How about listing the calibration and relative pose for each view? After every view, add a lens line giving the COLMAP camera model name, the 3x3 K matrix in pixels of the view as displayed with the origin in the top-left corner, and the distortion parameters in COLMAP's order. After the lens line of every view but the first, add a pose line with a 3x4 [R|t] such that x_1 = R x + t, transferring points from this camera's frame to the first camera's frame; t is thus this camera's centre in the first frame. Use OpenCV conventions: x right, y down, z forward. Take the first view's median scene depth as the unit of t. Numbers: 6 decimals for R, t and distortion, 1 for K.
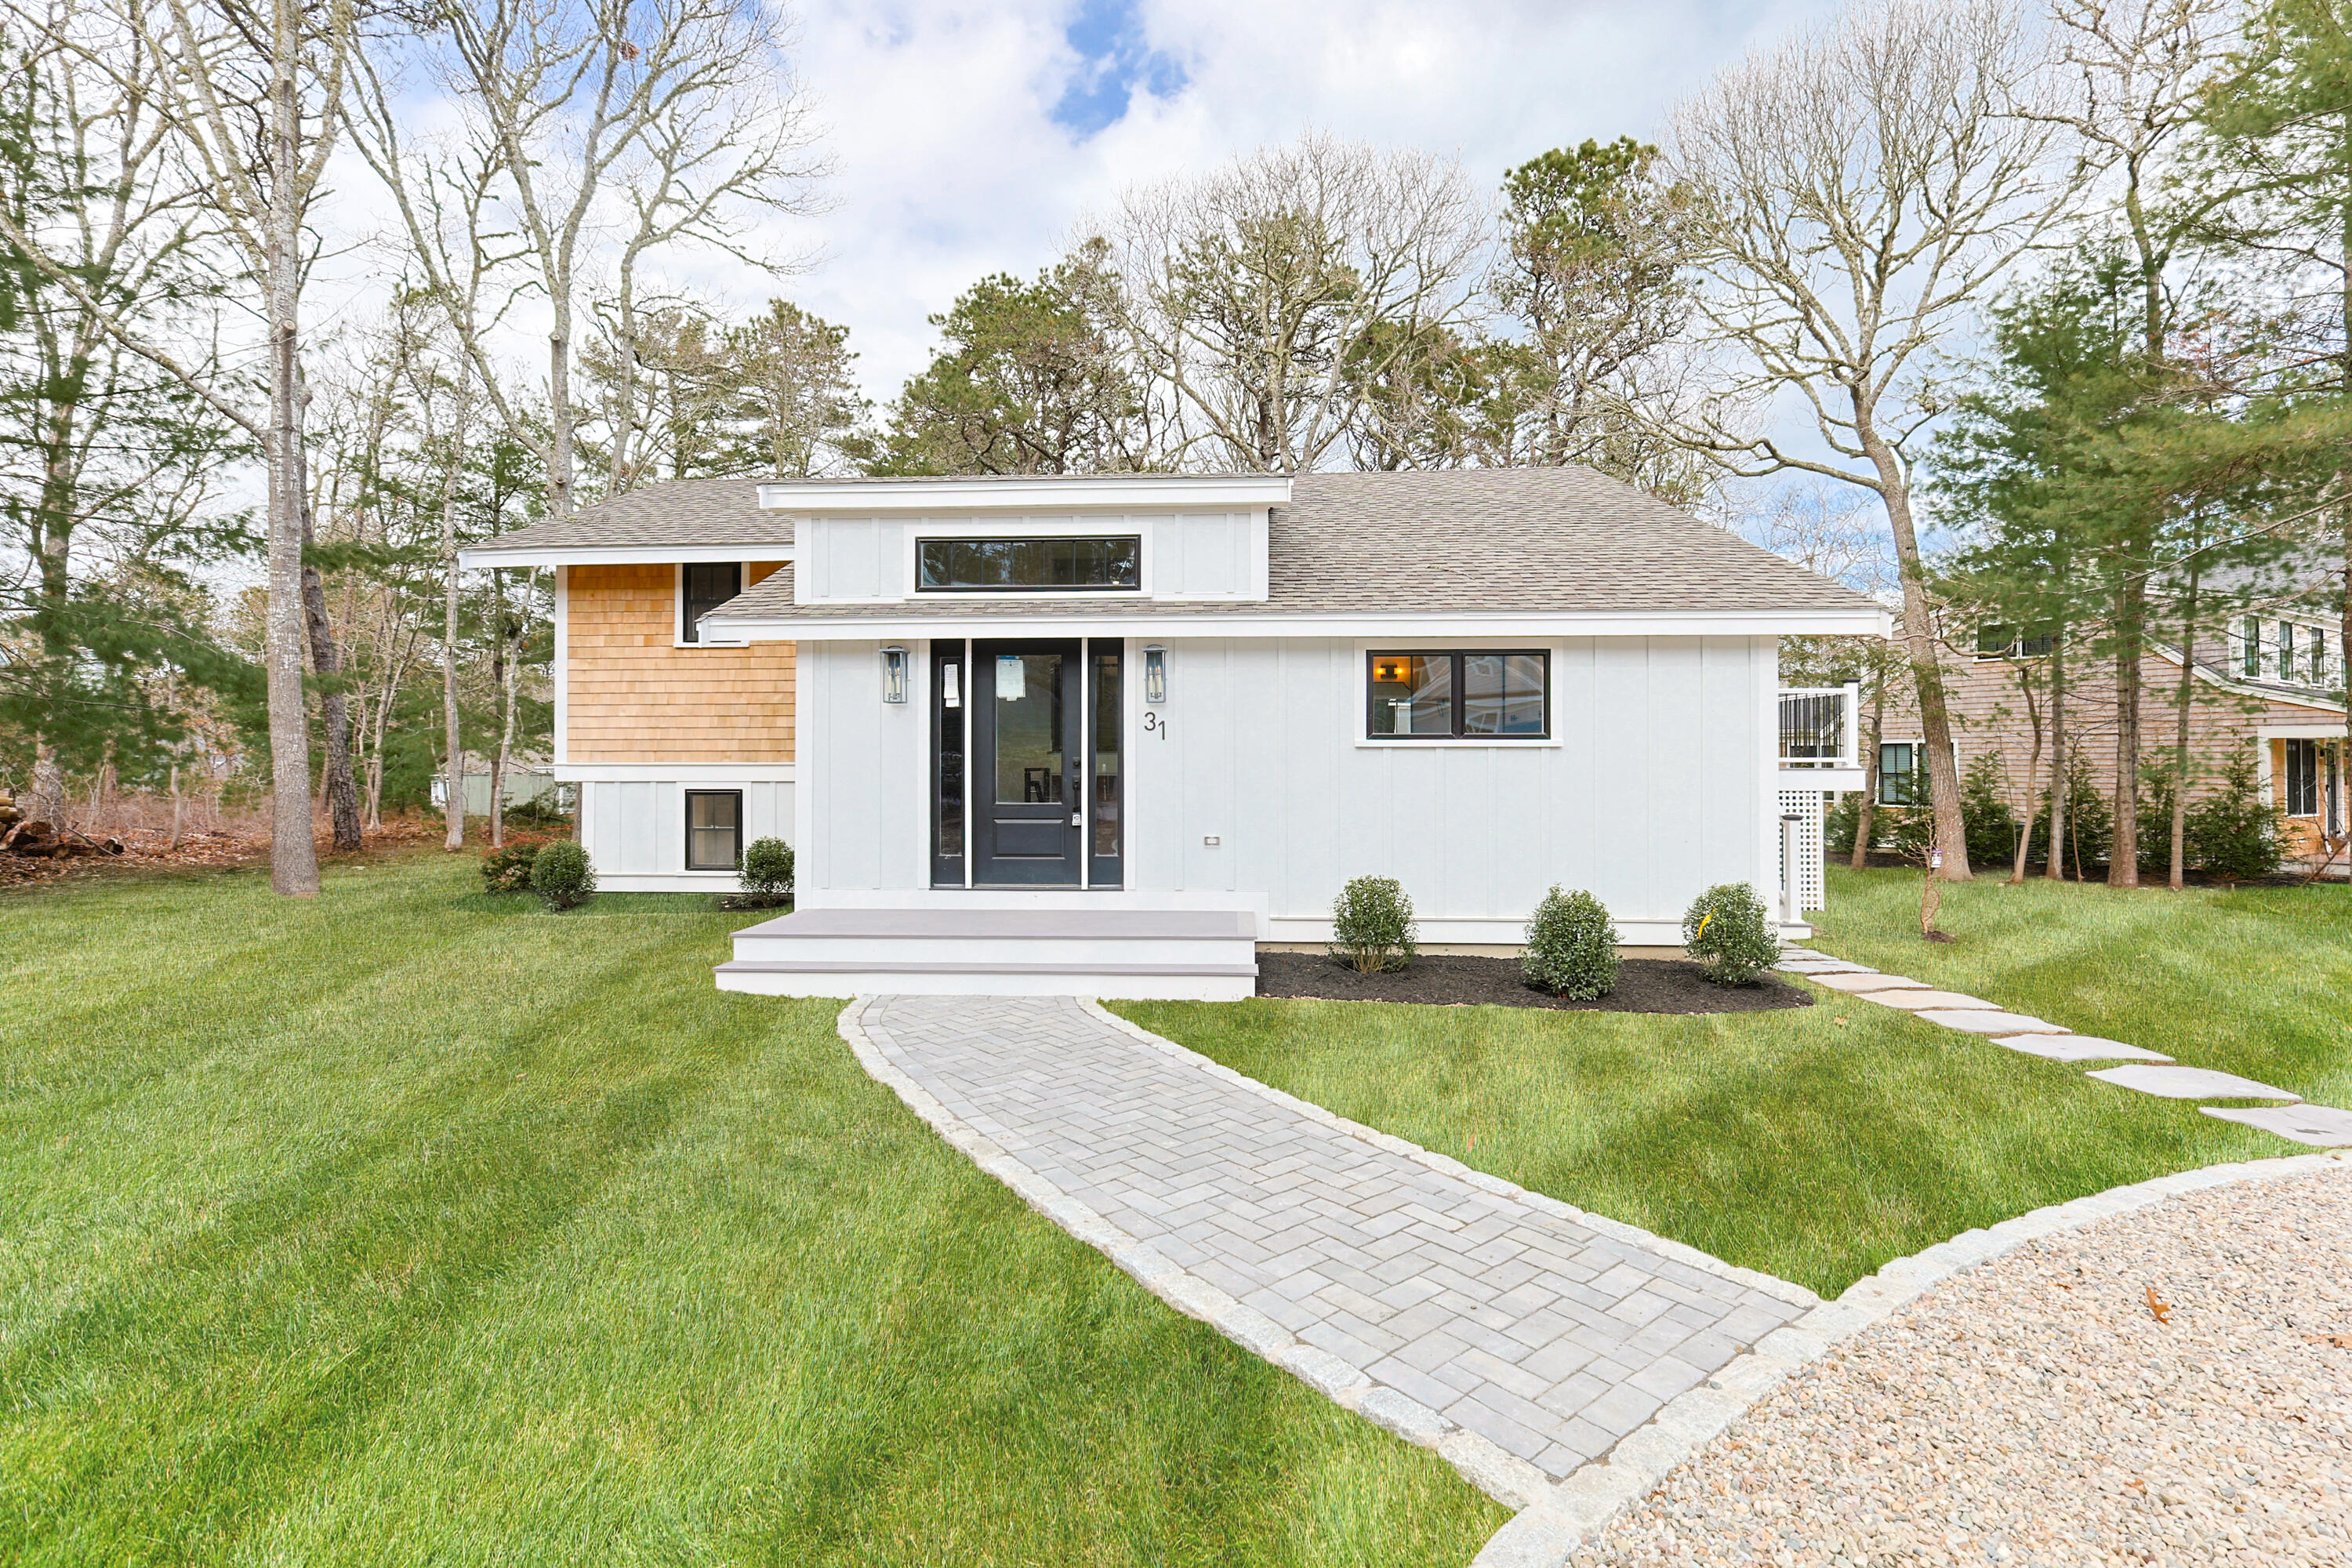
lens RADIAL K [[1101.5, 0, 1186.1], [0, 1101.5, 781.1], [0, 0, 1]] dist [0.001572, 0.000588]
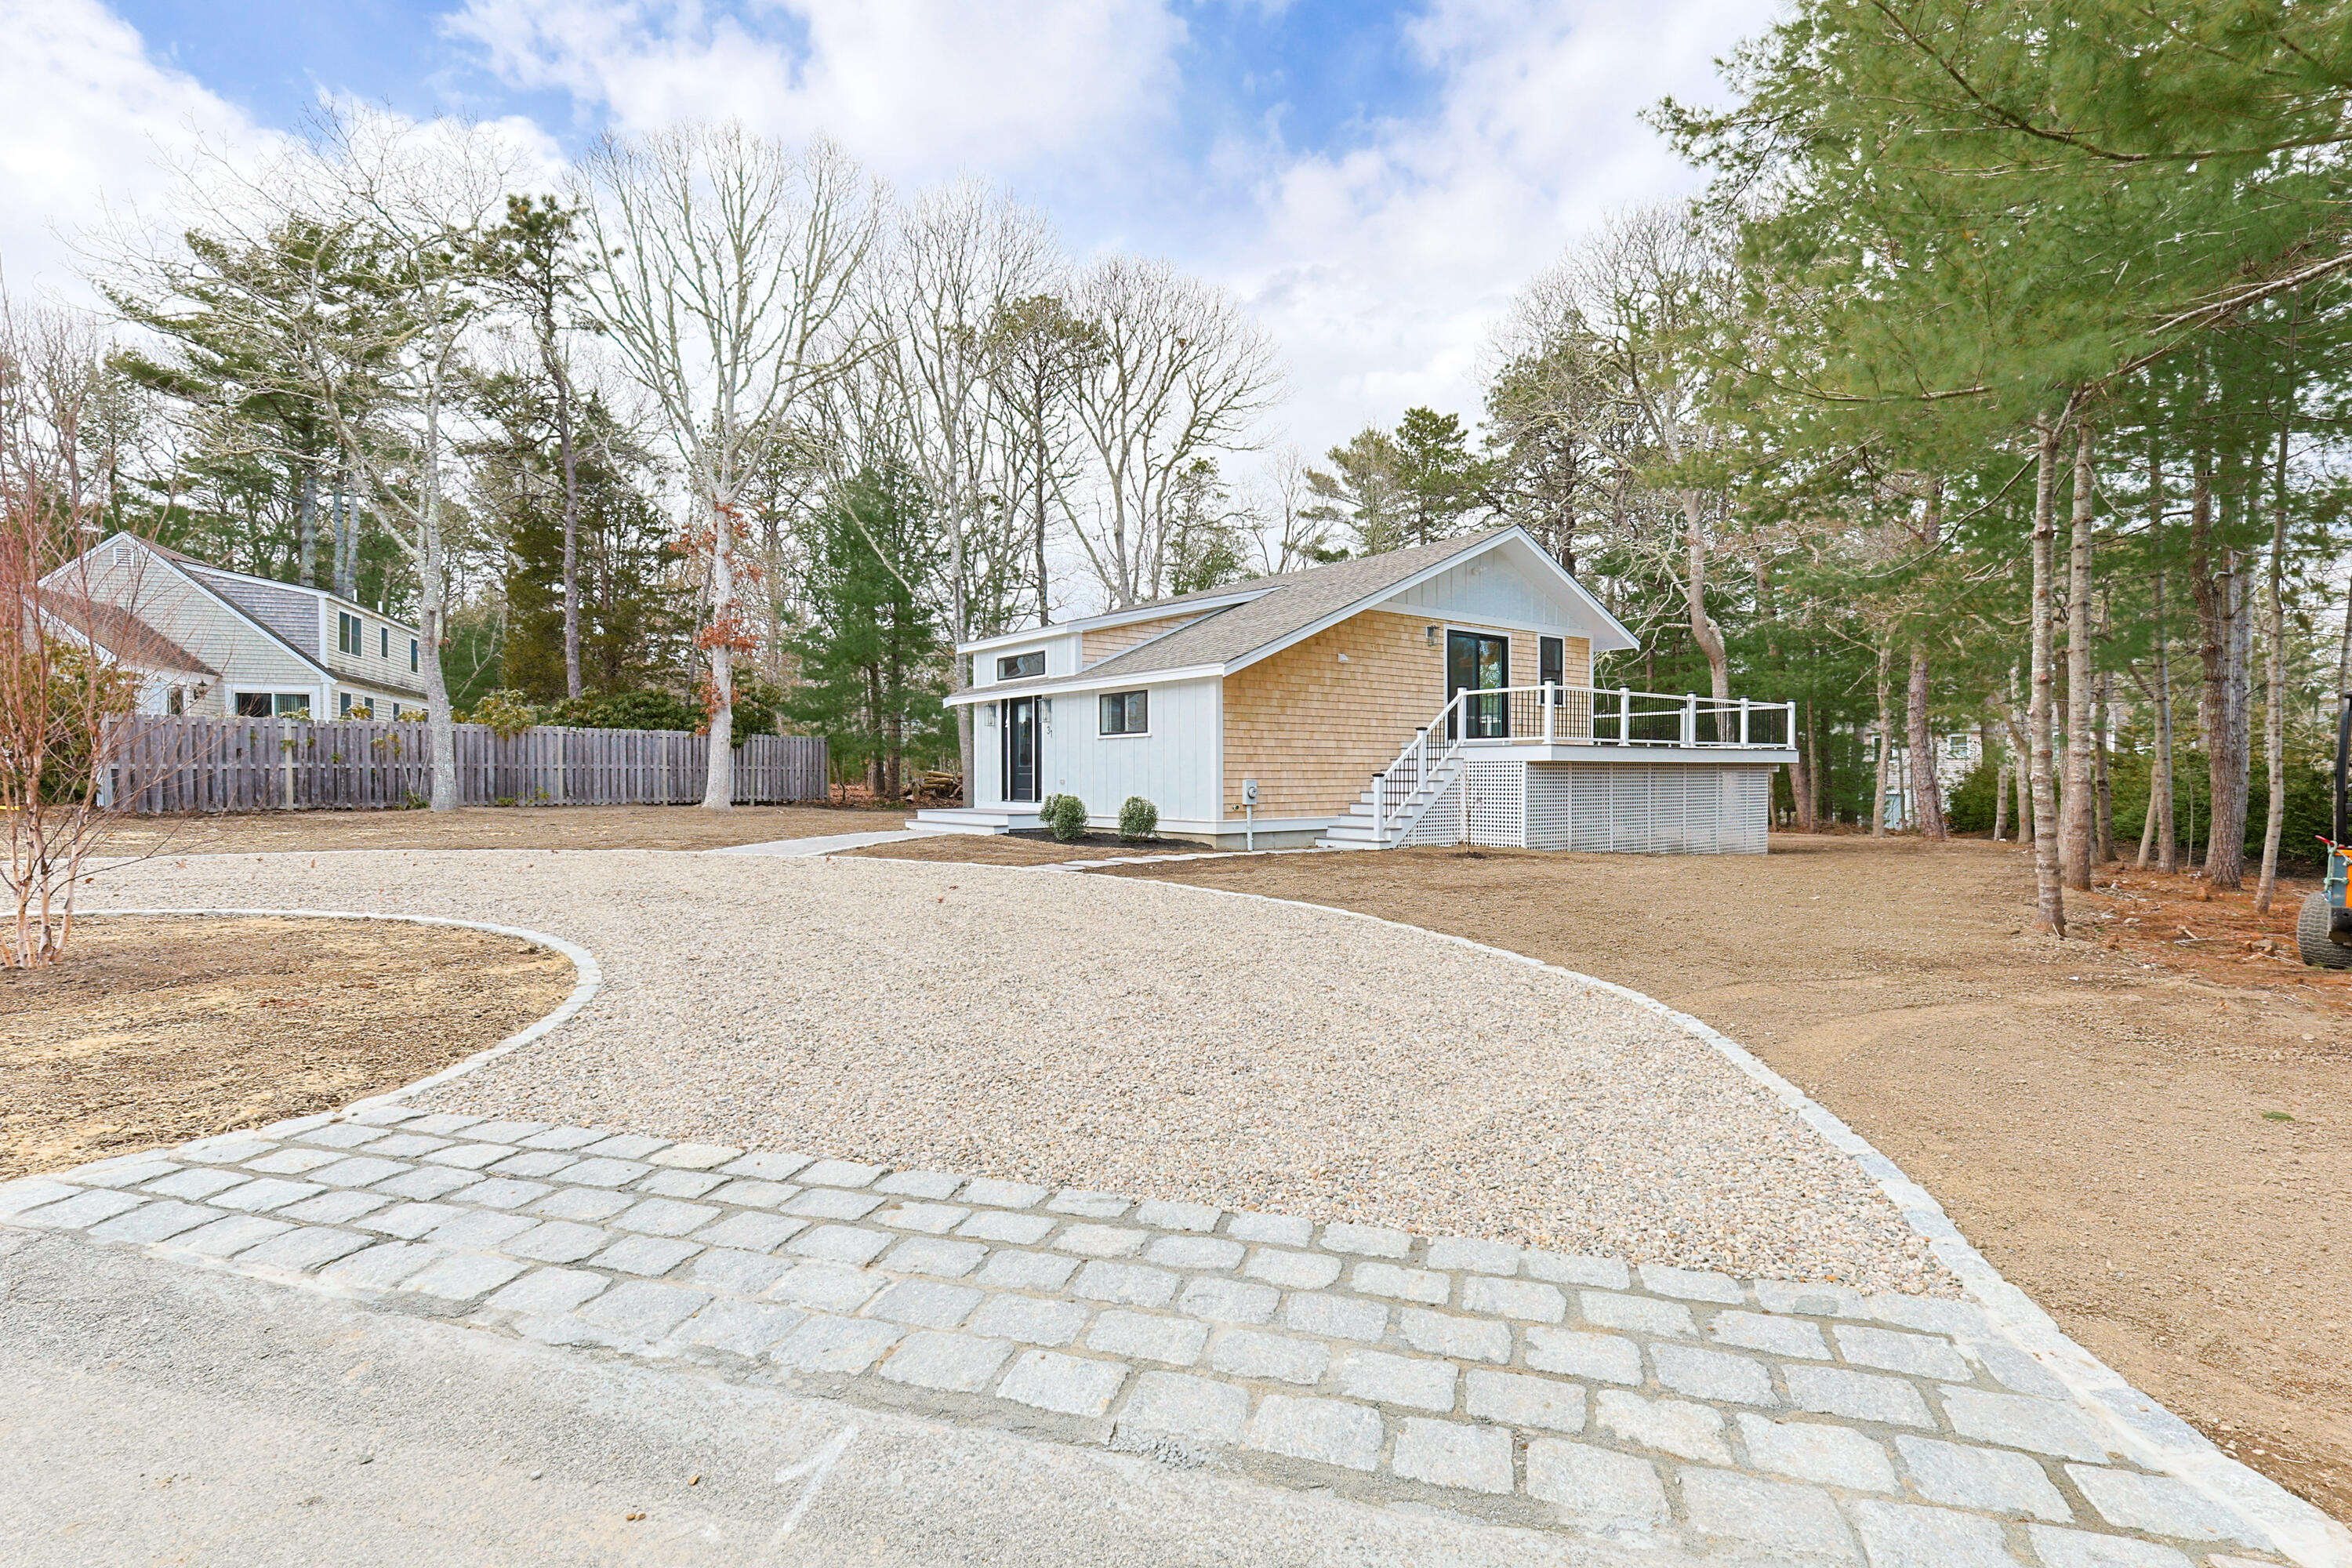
lens RADIAL K [[1101.5, 0, 1186.1], [0, 1101.5, 781.1], [0, 0, 1]] dist [0.001572, 0.000588]
pose [[0.677027, 0.003830, -0.735948, 1.872991], [-0.008687, 0.999958, -0.002788, 0.058054], [0.735907, 0.008280, 0.677032, -0.366642]]
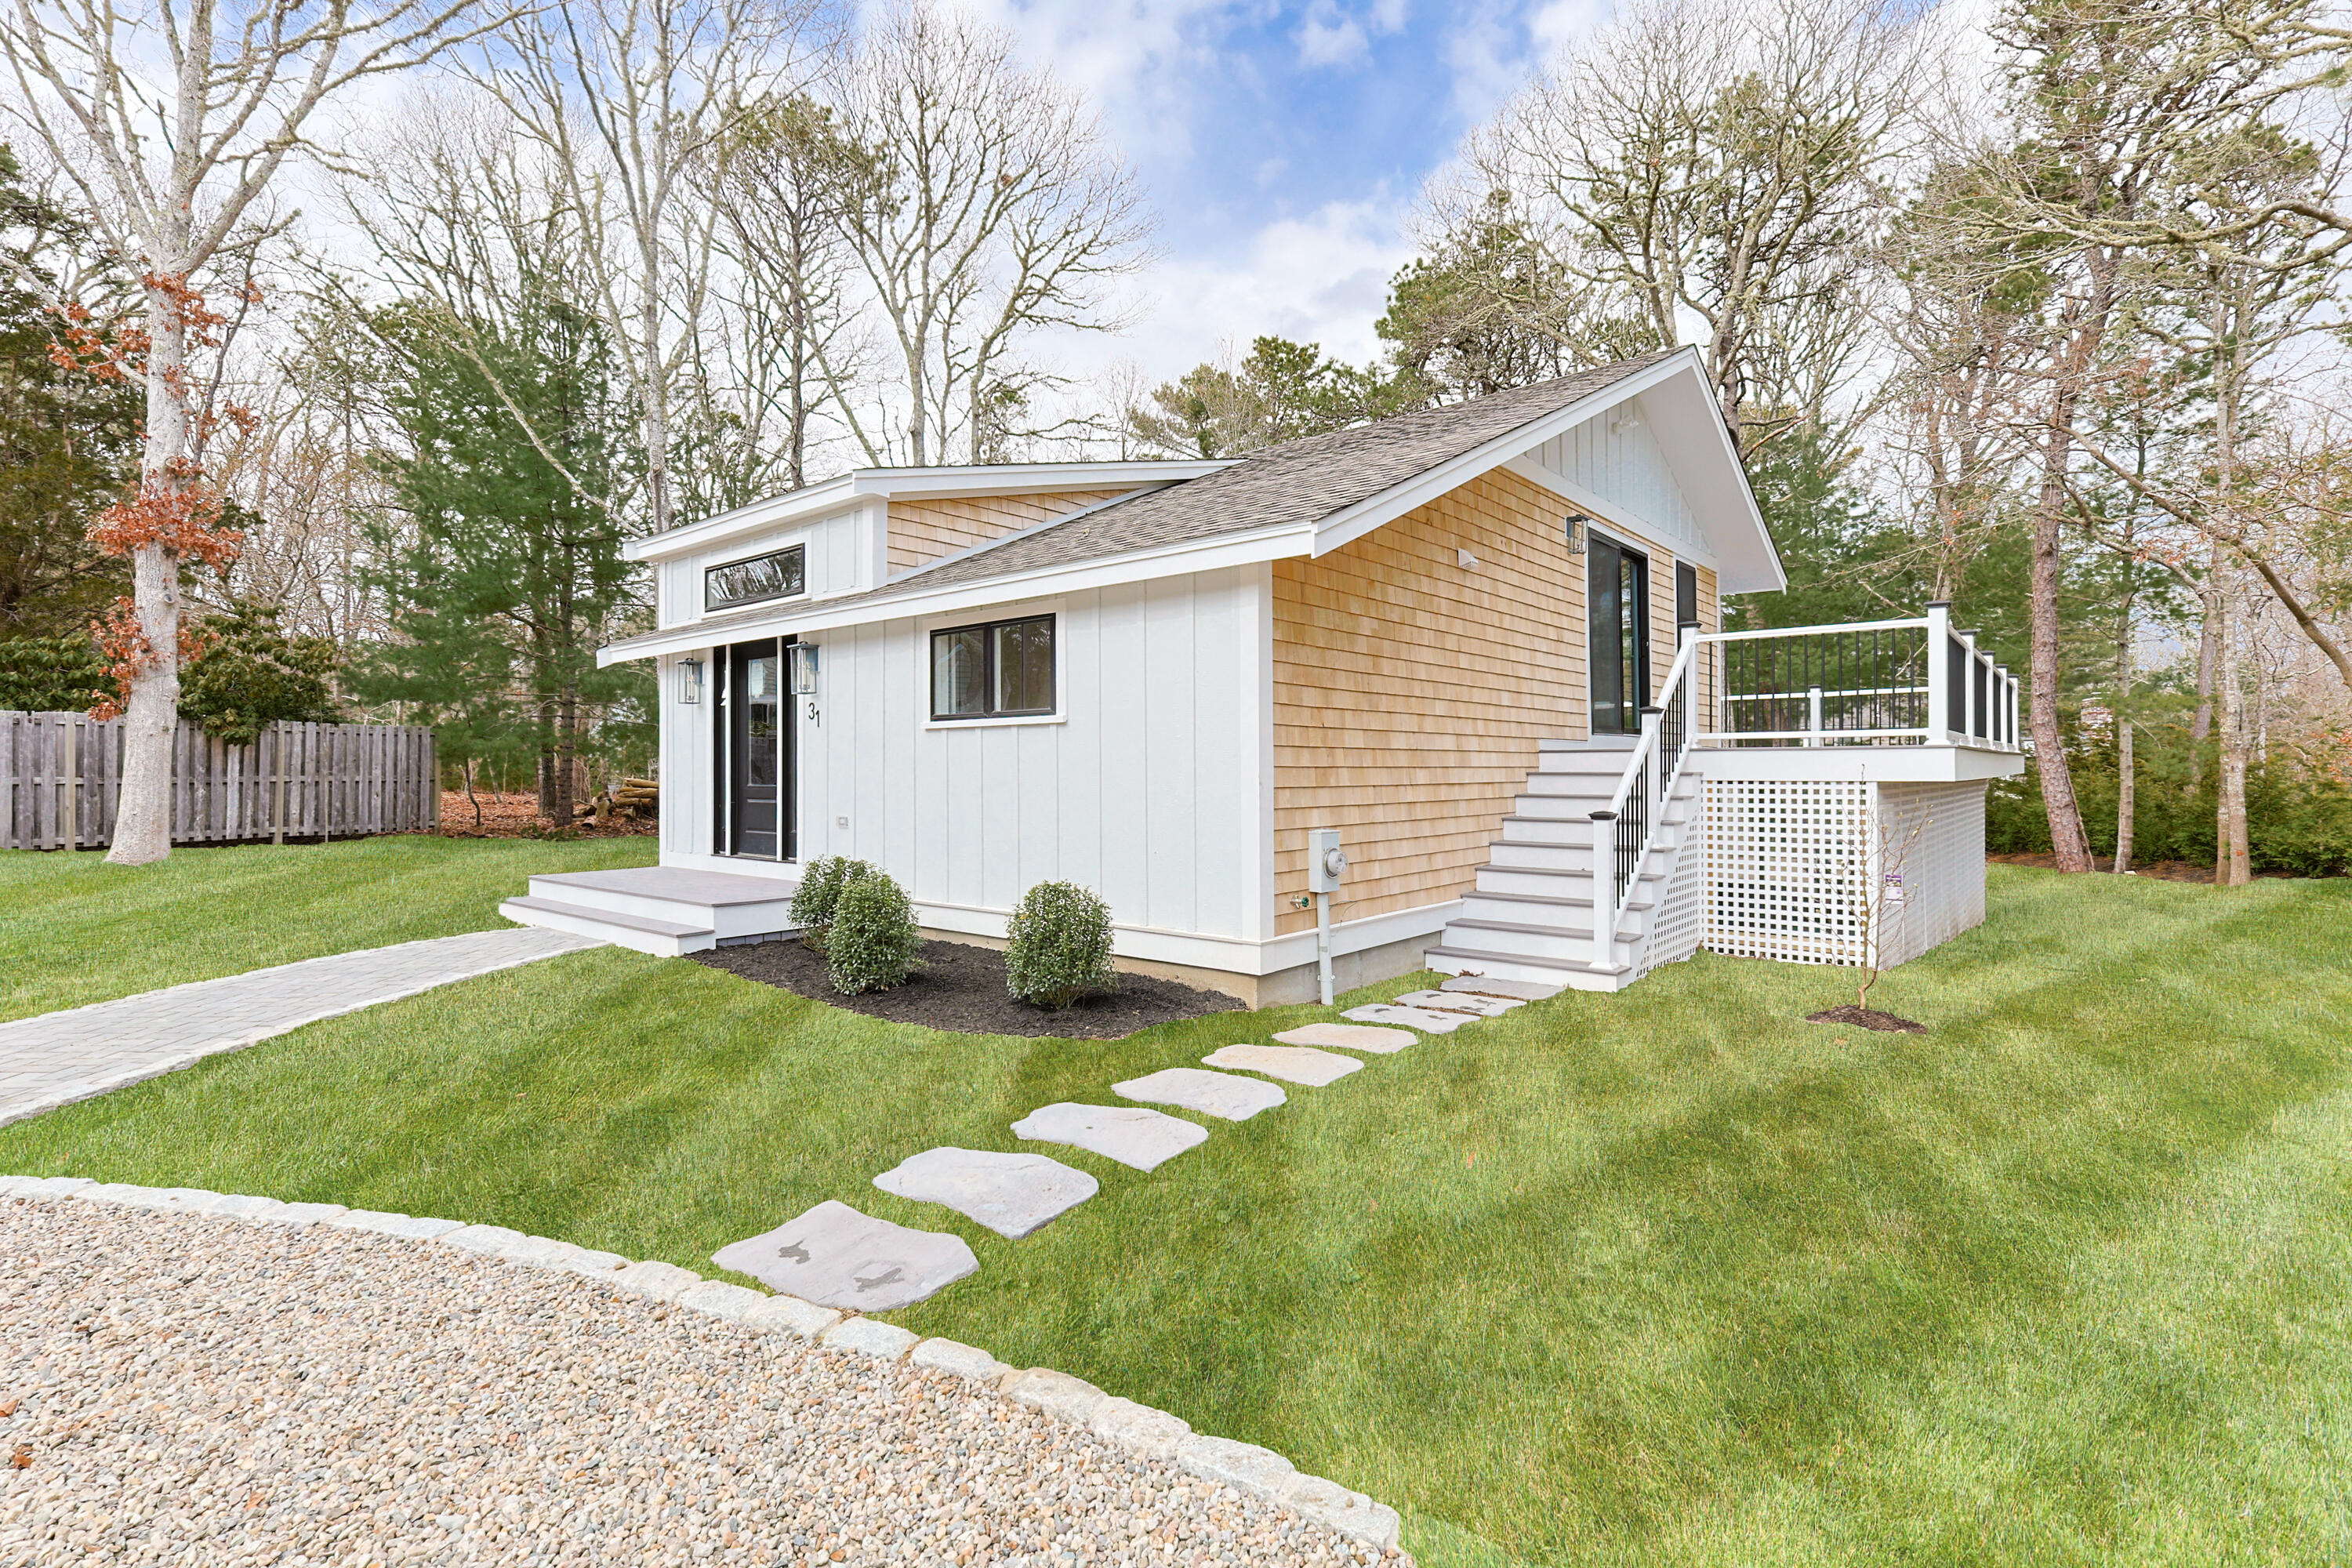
lens RADIAL K [[1102.0, 0, 1130.3], [0, 1102.0, 748.8], [0, 0, 1]] dist [0.000736, 0.000111]
pose [[0.786201, -0.013139, -0.617832, 0.881874], [-0.005978, 0.999565, -0.028864, 0.013702], [0.617942, 0.026386, 0.785780, 0.334162]]
